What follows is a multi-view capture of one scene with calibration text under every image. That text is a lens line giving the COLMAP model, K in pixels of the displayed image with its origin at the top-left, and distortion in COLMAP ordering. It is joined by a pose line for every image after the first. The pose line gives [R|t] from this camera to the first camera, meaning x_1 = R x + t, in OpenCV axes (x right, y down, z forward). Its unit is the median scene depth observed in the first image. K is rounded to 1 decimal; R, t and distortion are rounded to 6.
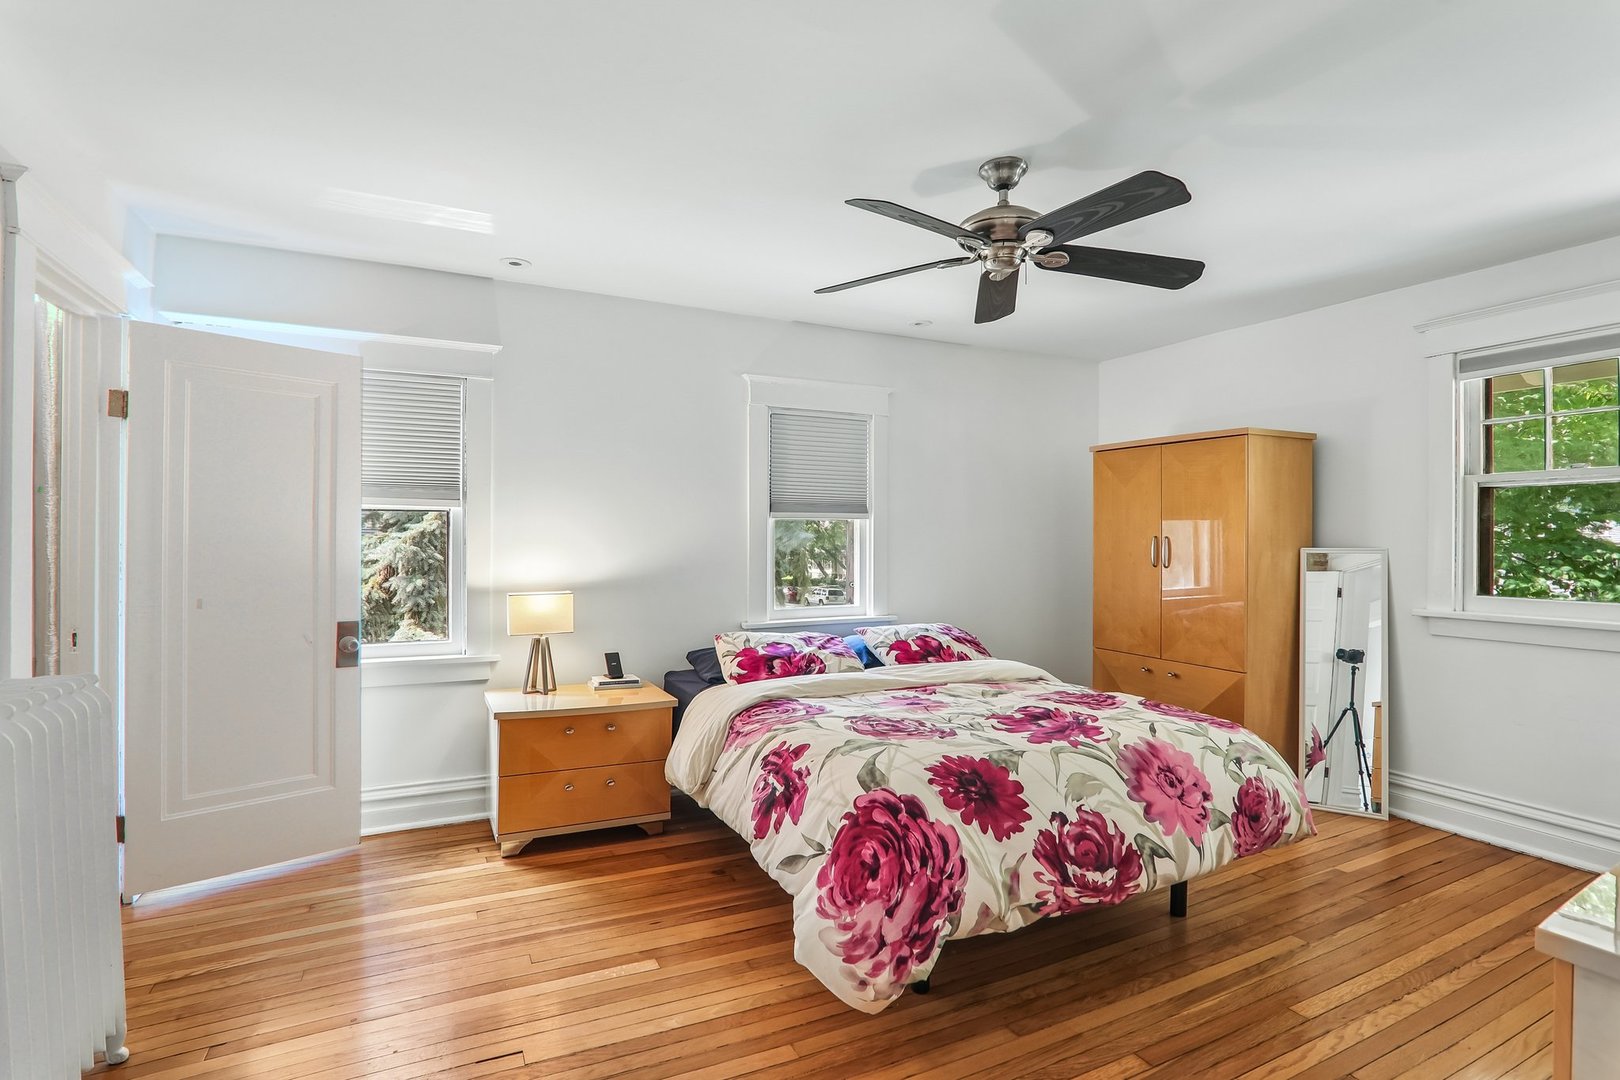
lens RADIAL K [[743.6, 0, 807.3], [0, 743.6, 536.8], [0, 0, 1]] dist [-0.001469, 0.000183]
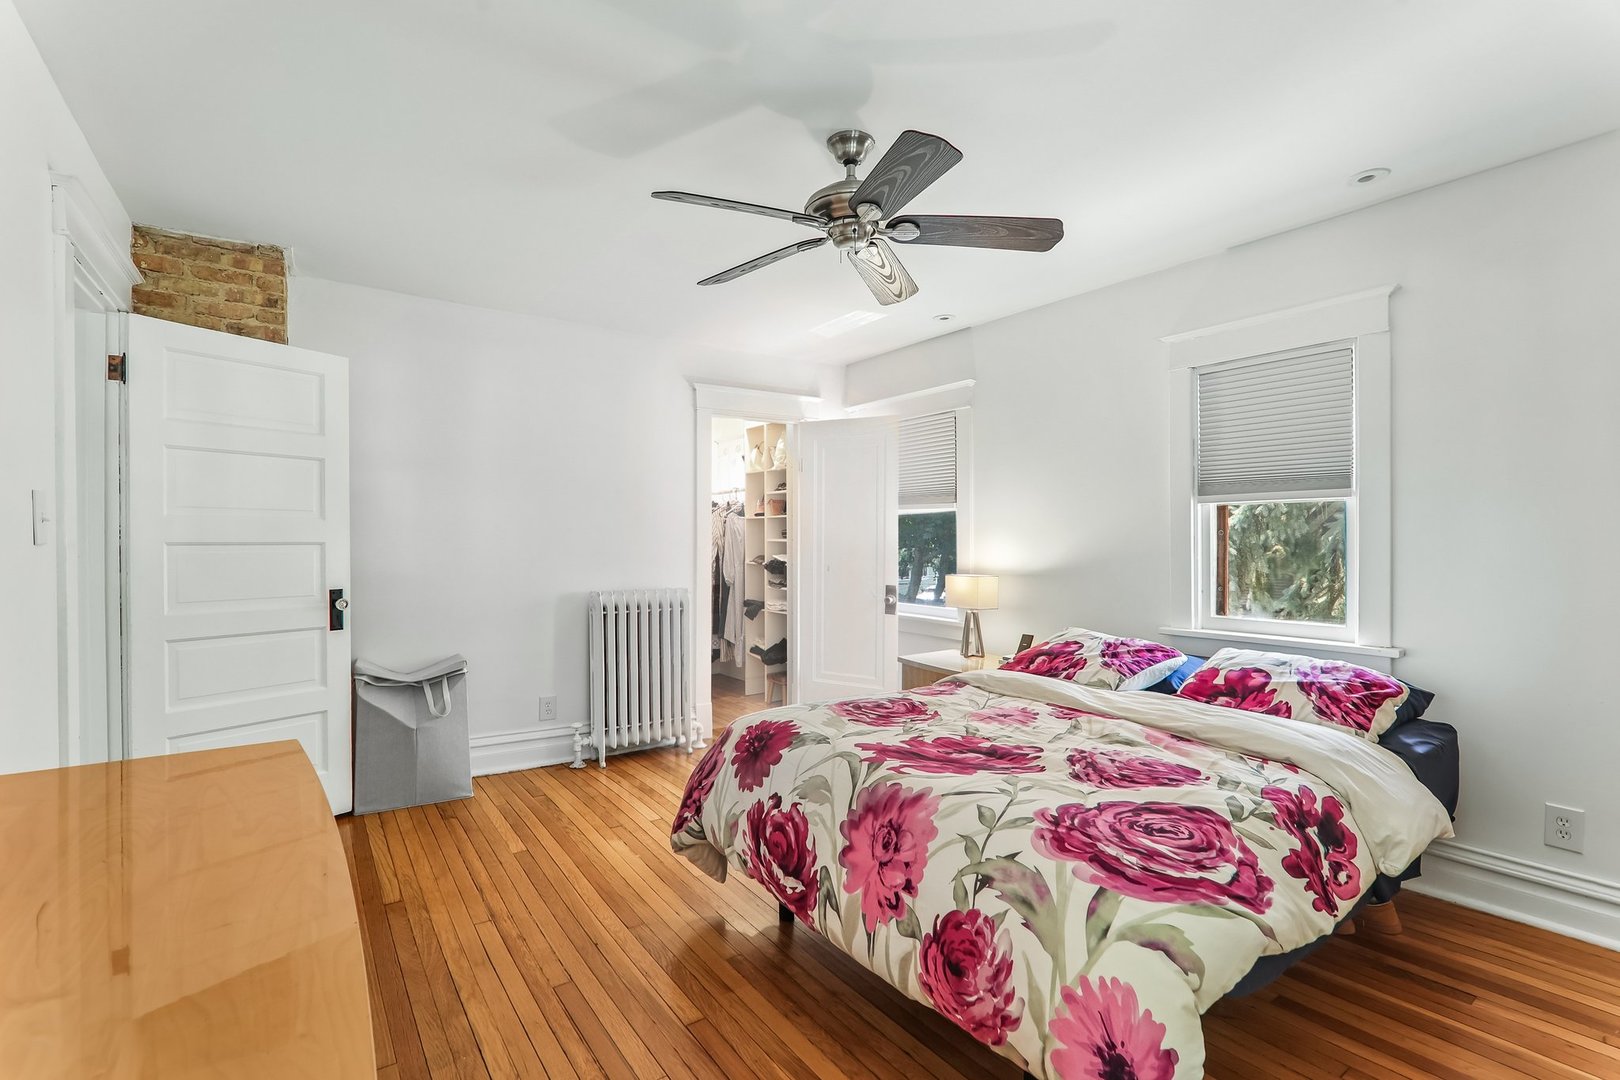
lens RADIAL K [[755.6, 0, 813.2], [0, 755.6, 532.4], [0, 0, 1]] dist [0.000822, 0.001332]
pose [[0.162759, -0.007999, -0.986633, 1.262700], [0.004413, 0.999963, -0.007379, 0.018947], [0.986656, -0.003154, 0.162789, 0.815060]]
